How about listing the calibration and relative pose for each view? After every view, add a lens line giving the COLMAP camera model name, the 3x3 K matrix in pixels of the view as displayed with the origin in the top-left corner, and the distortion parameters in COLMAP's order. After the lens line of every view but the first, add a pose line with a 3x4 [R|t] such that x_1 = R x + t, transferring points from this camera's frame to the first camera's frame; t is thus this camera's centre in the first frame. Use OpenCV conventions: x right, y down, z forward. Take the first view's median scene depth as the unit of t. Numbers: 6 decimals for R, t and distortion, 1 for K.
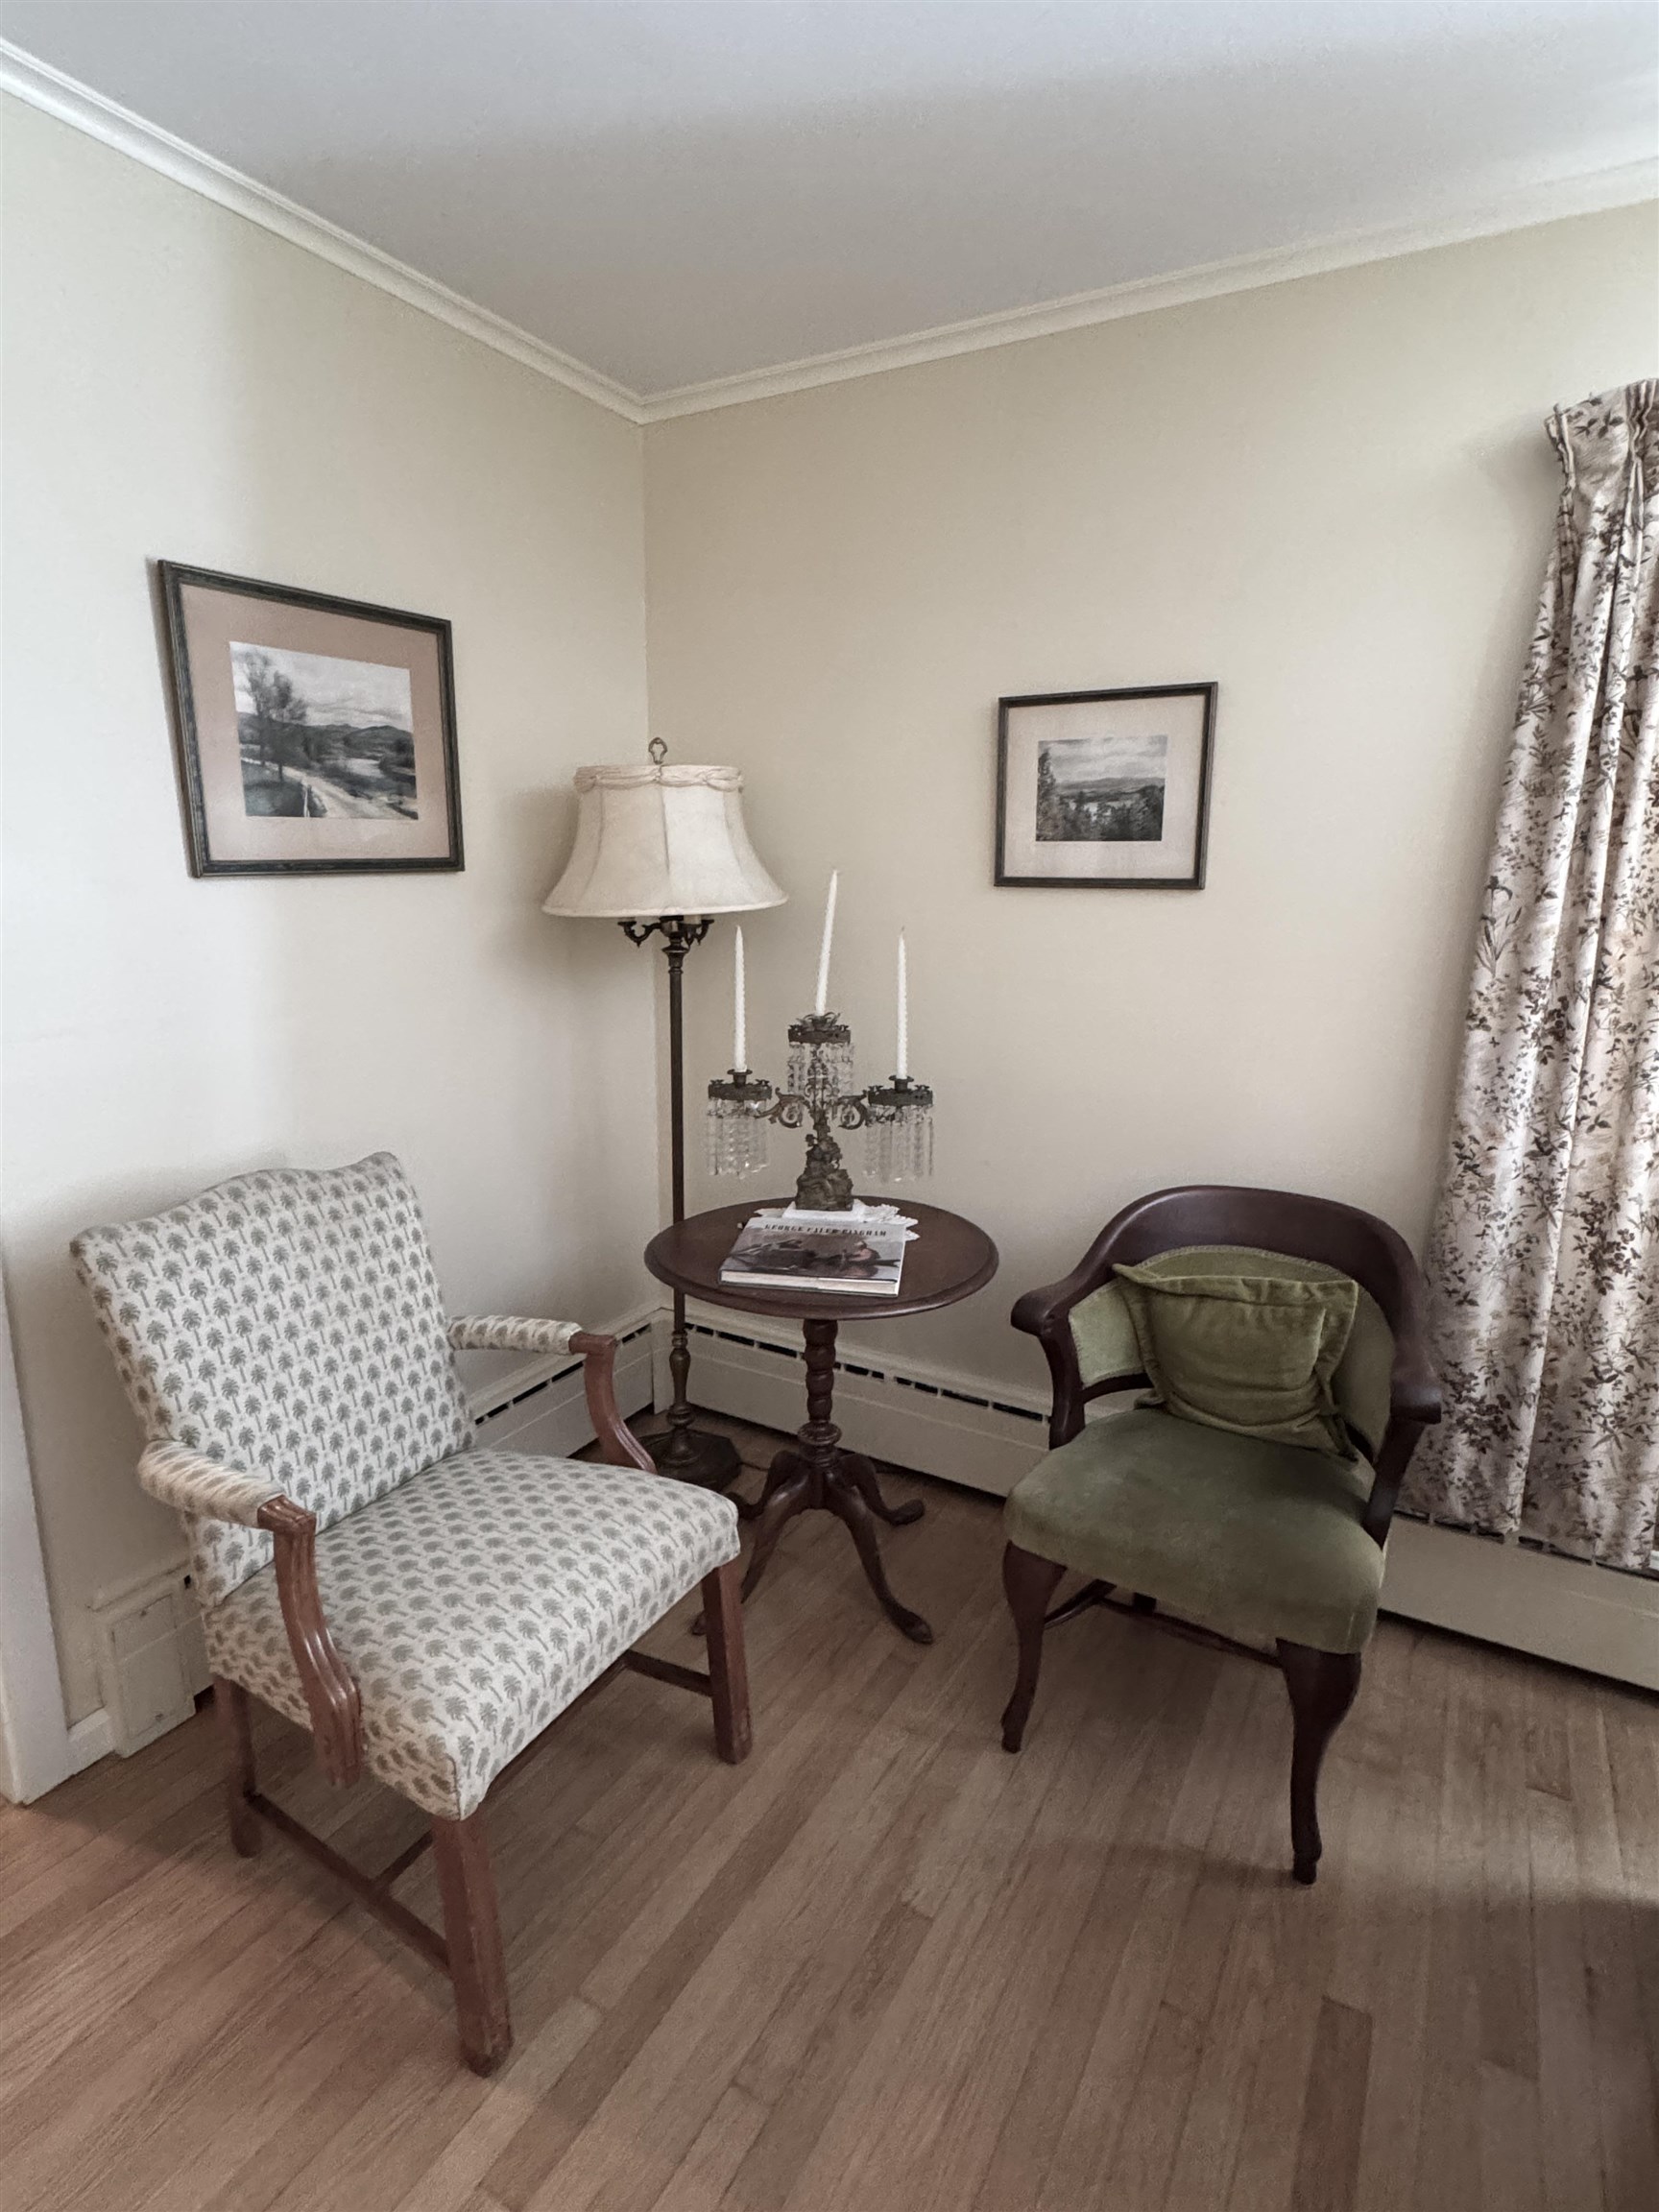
lens RADIAL K [[1129.6, 0, 831.9], [0, 1129.6, 1100.2], [0, 0, 1]] dist [0.002400, 0.000264]
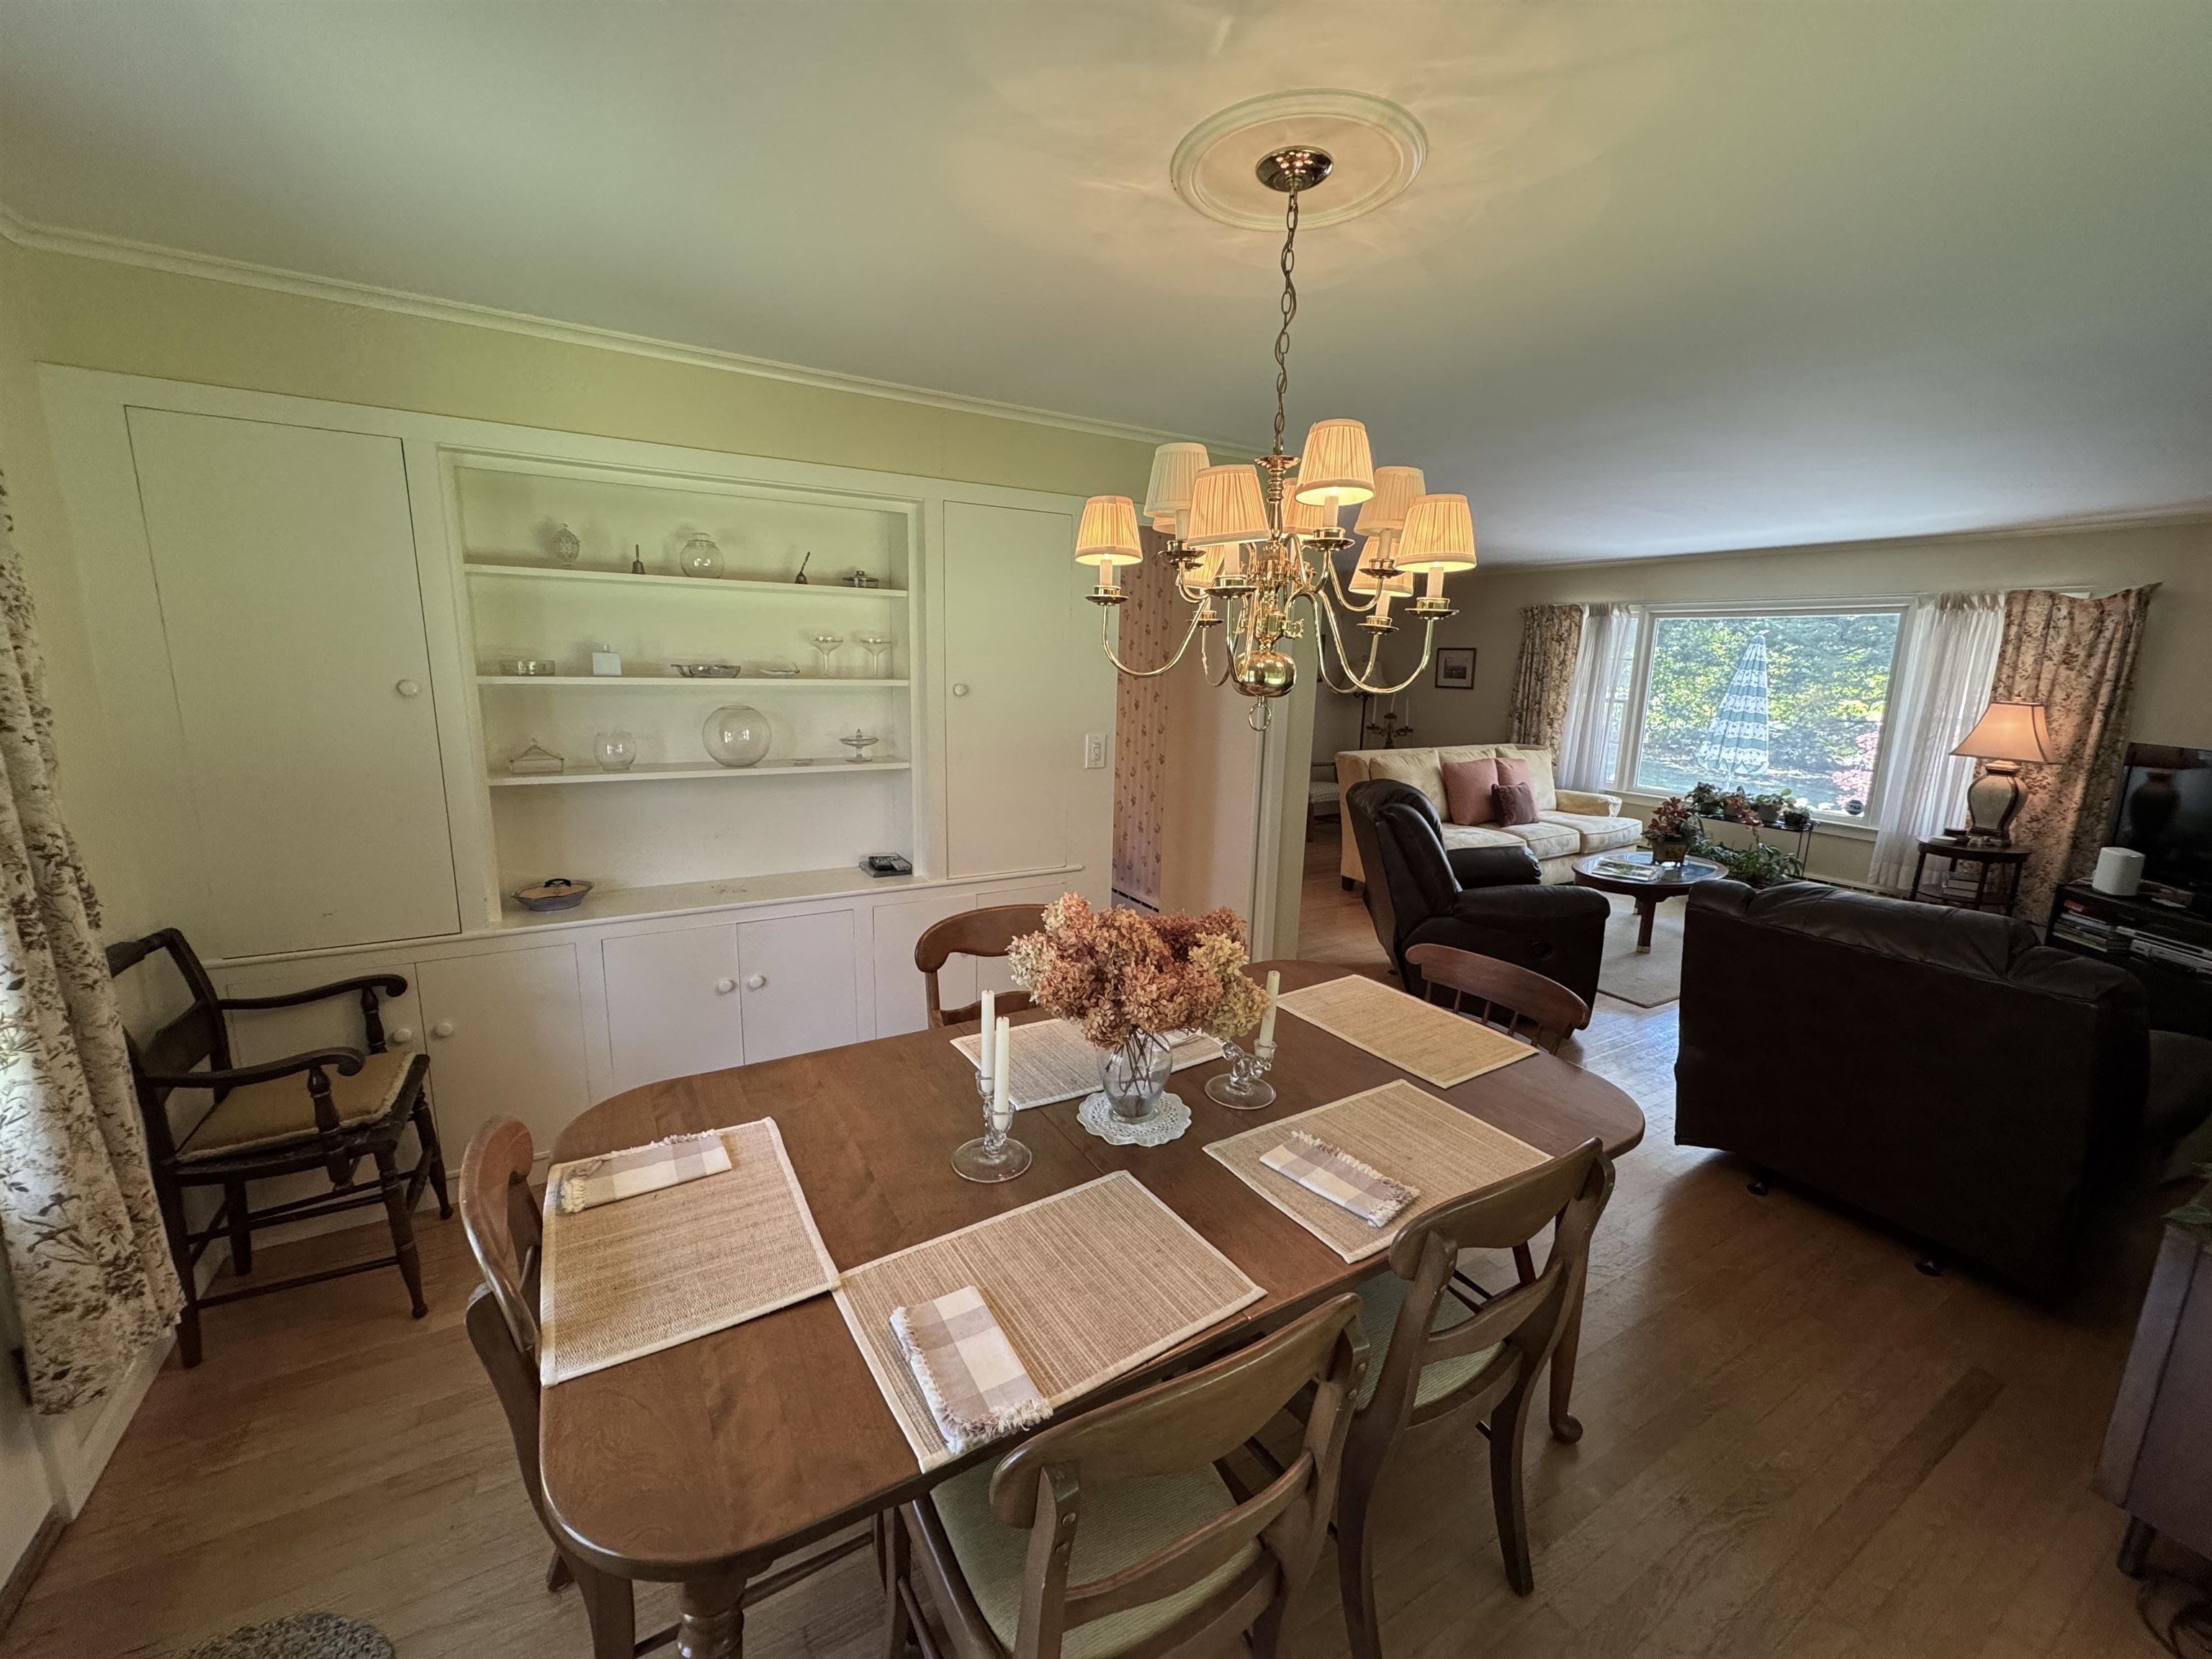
lens RADIAL K [[876.5, 0, 1109.6], [0, 876.5, 820.6], [0, 0, 1]] dist [-0.002315, -0.000346]
pose [[0.868915, 0.098071, -0.485148, 0.827646], [-0.112909, 0.993604, -0.001370, 0.539023], [0.481911, 0.055968, 0.874431, -2.919120]]
